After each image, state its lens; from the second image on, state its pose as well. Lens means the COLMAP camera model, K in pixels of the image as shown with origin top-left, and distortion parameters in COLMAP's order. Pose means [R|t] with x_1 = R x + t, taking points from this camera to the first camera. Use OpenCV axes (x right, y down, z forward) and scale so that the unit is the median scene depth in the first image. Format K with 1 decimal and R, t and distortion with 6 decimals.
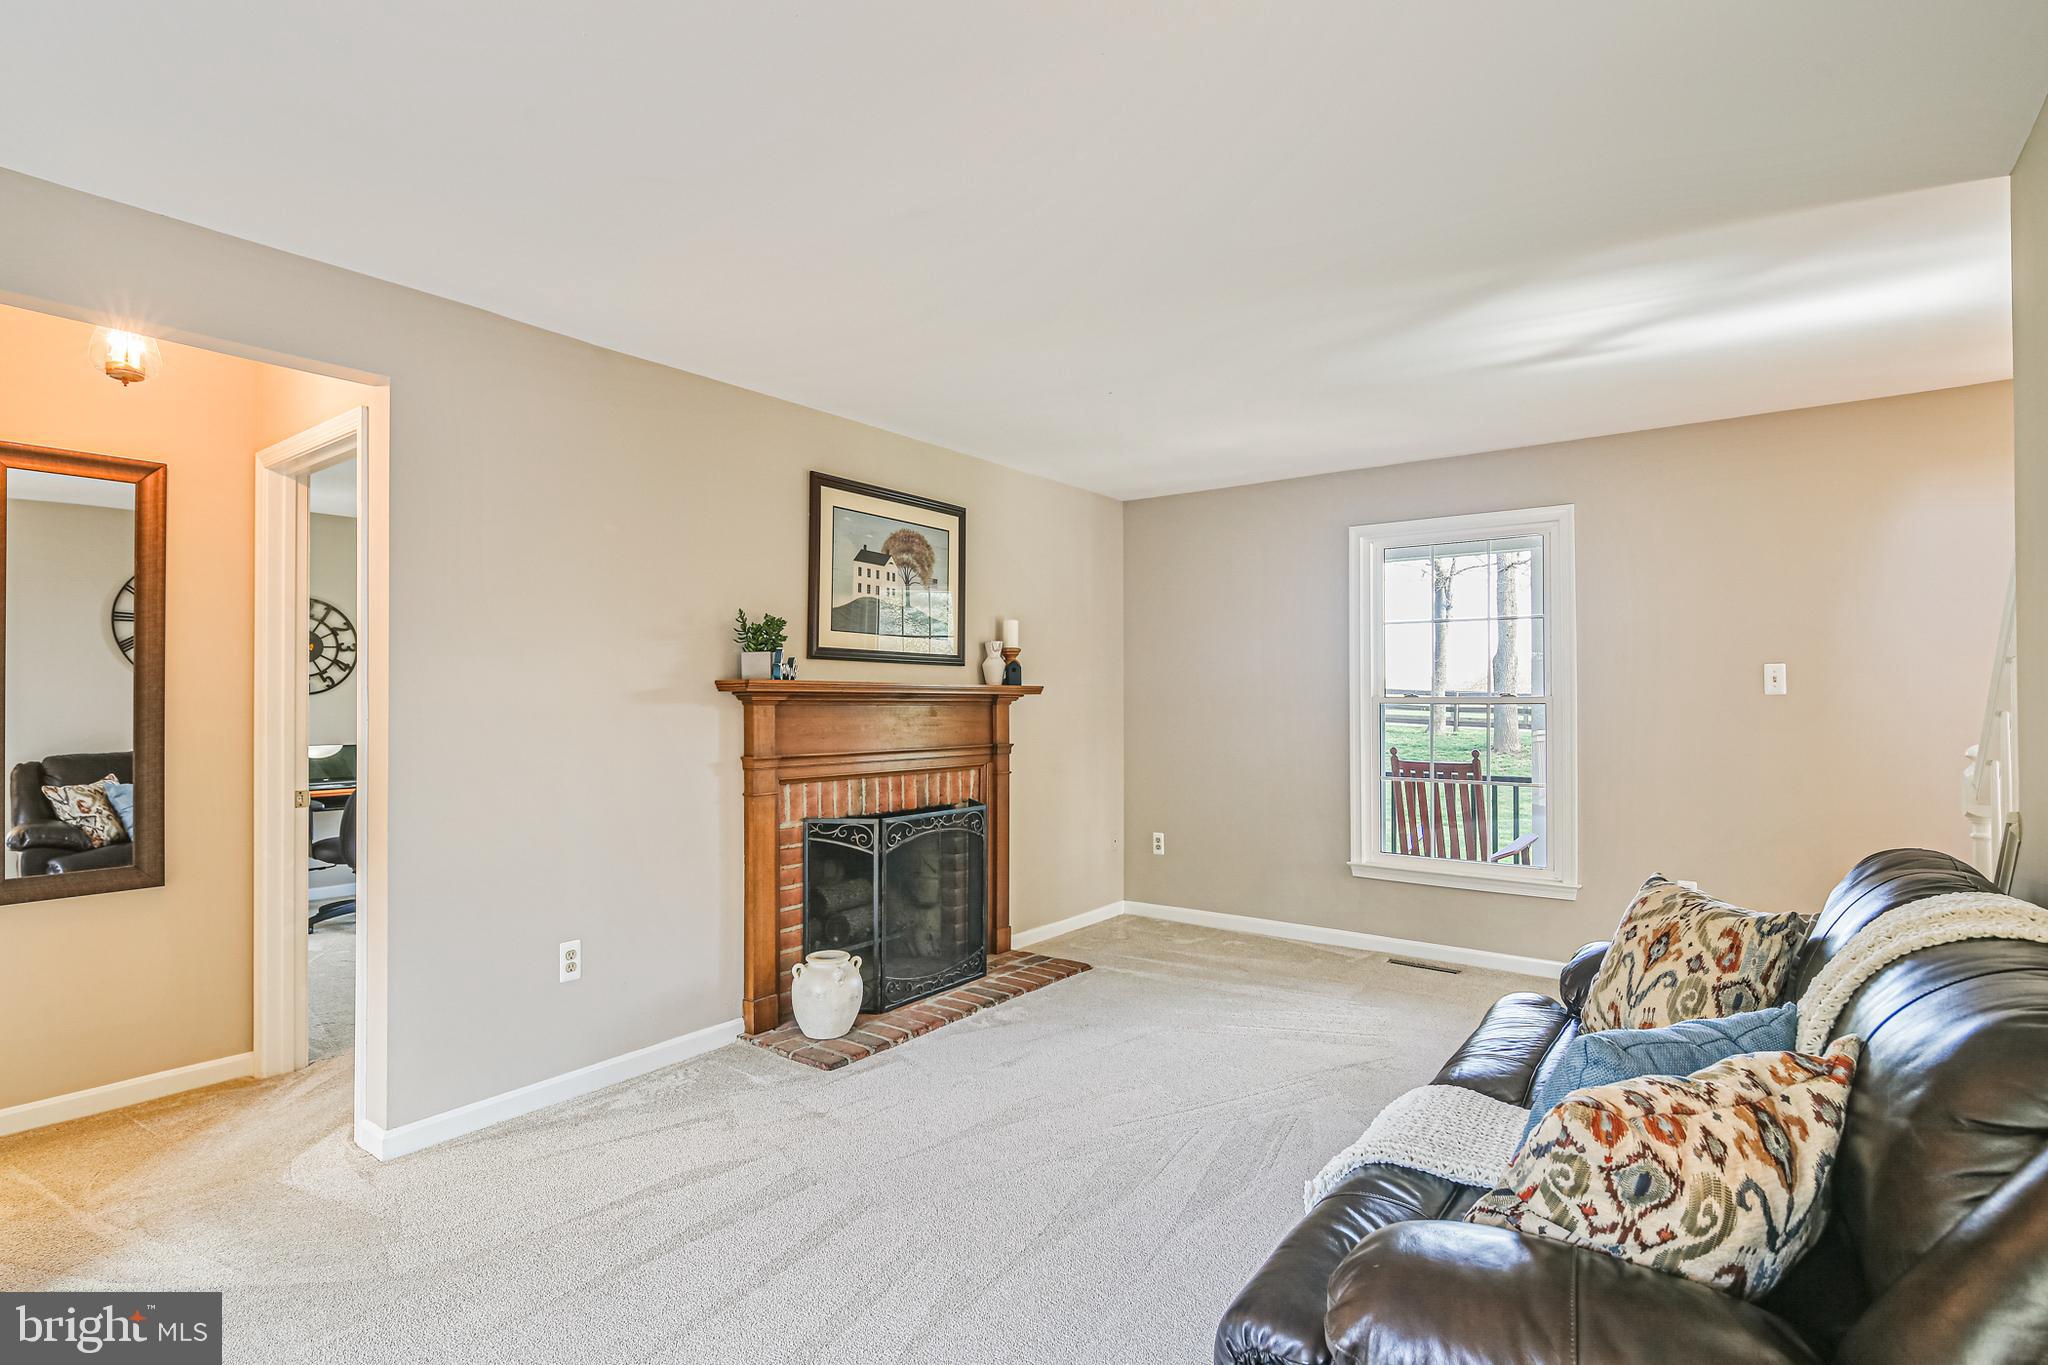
lens RADIAL K [[1001.8, 0, 1033.0], [0, 1001.8, 678.5], [0, 0, 1]] dist [0.011780, -0.007334]
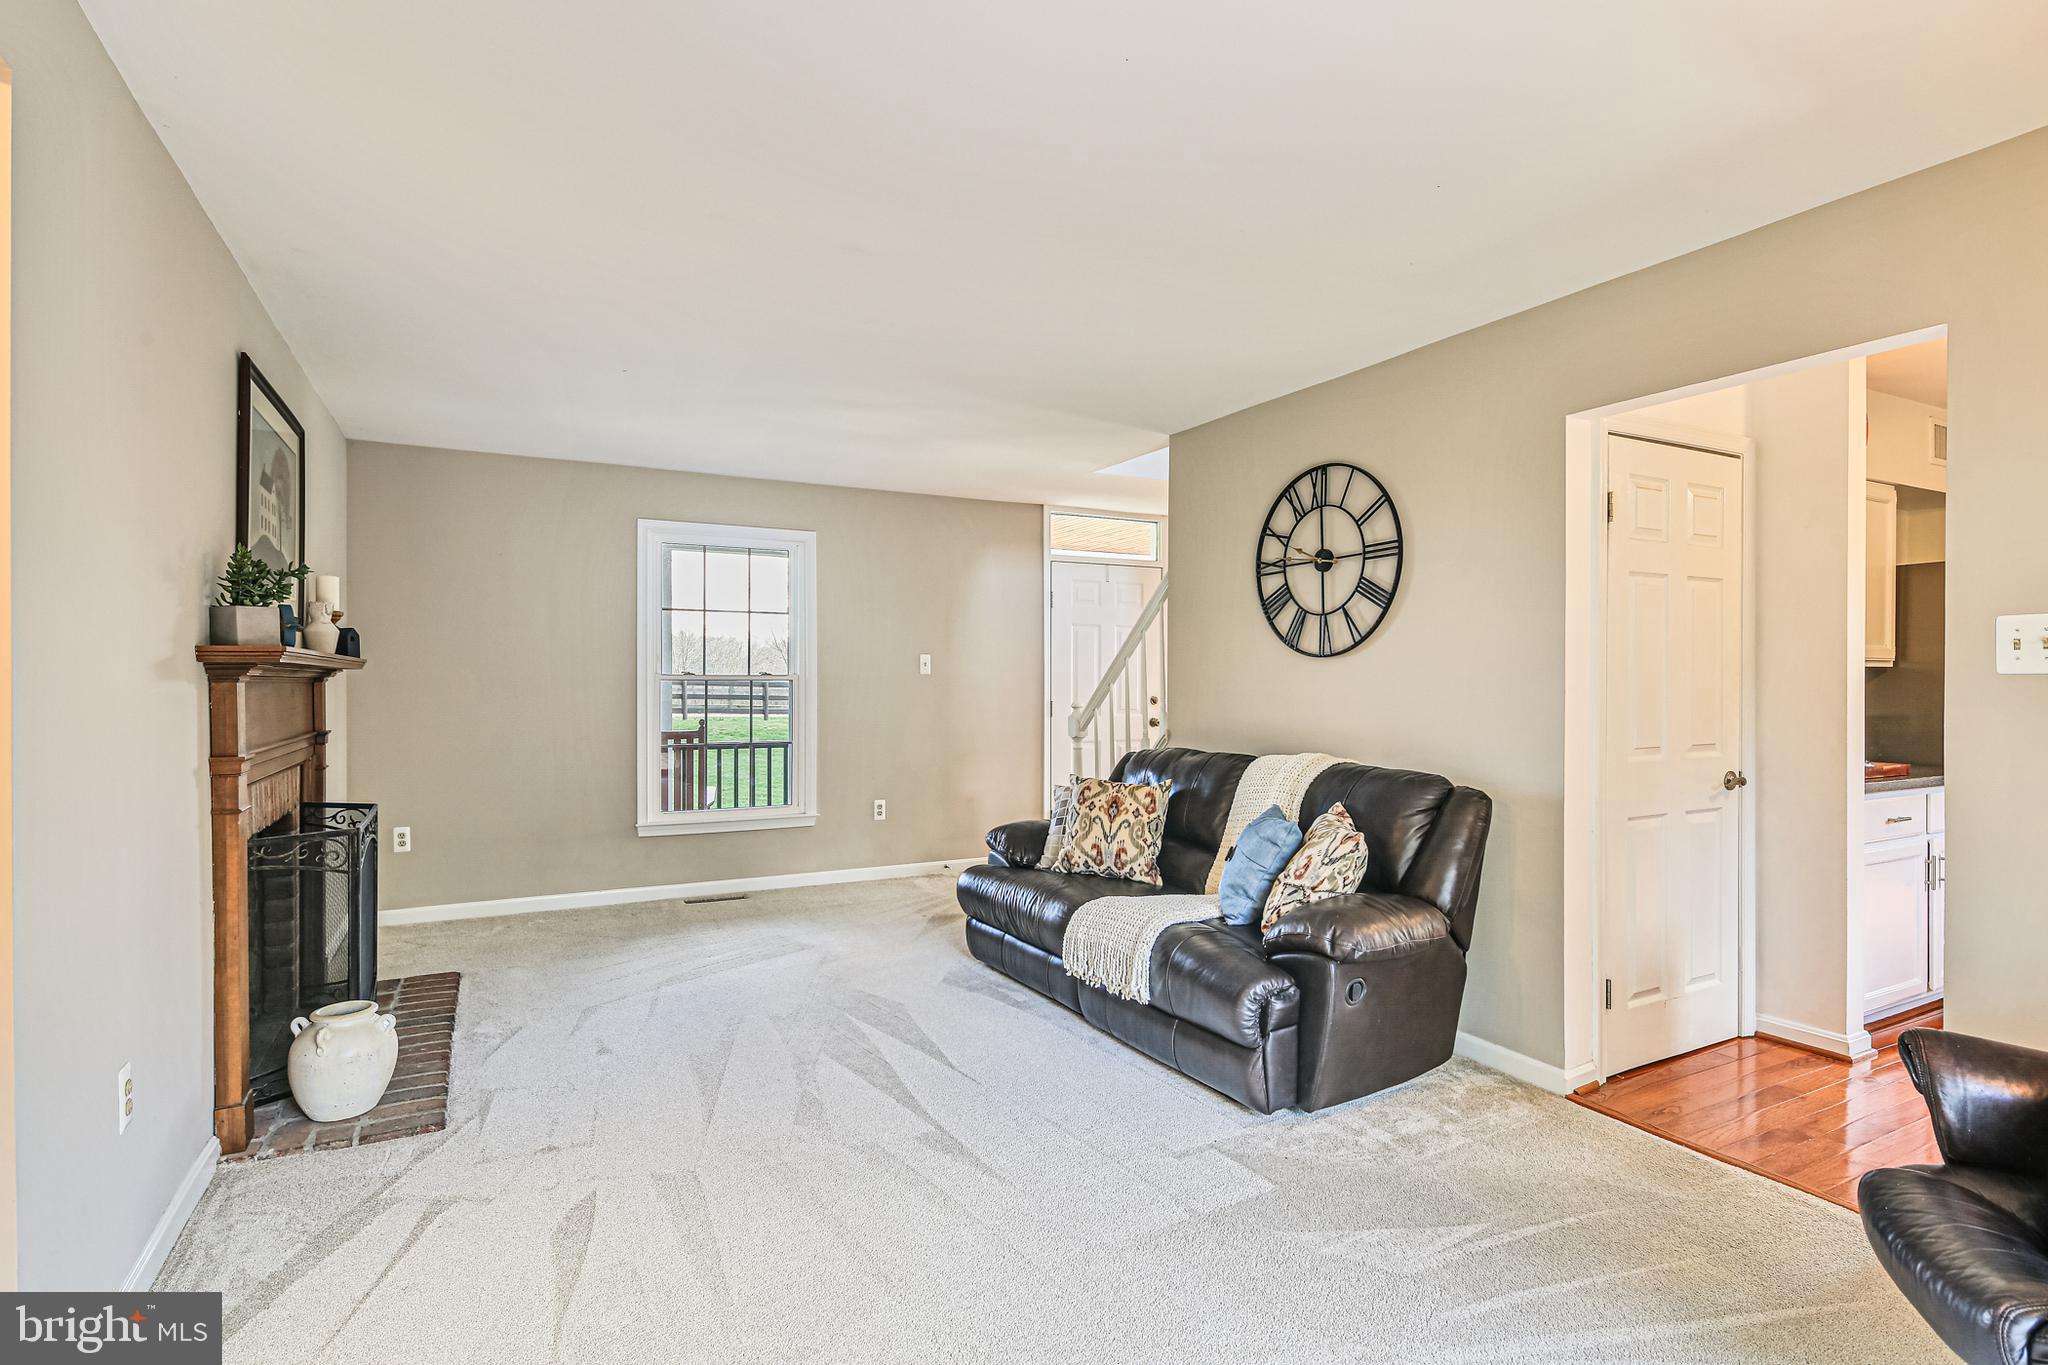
lens RADIAL K [[1001.8, 0, 1017.8], [0, 1001.8, 682.0], [0, 0, 1]] dist [0.011780, -0.007334]
pose [[0.432540, -0.001018, 0.901614, -0.762062], [-0.022377, 0.999679, 0.011864, 0.008175], [-0.901337, -0.025307, 0.432378, 0.241996]]
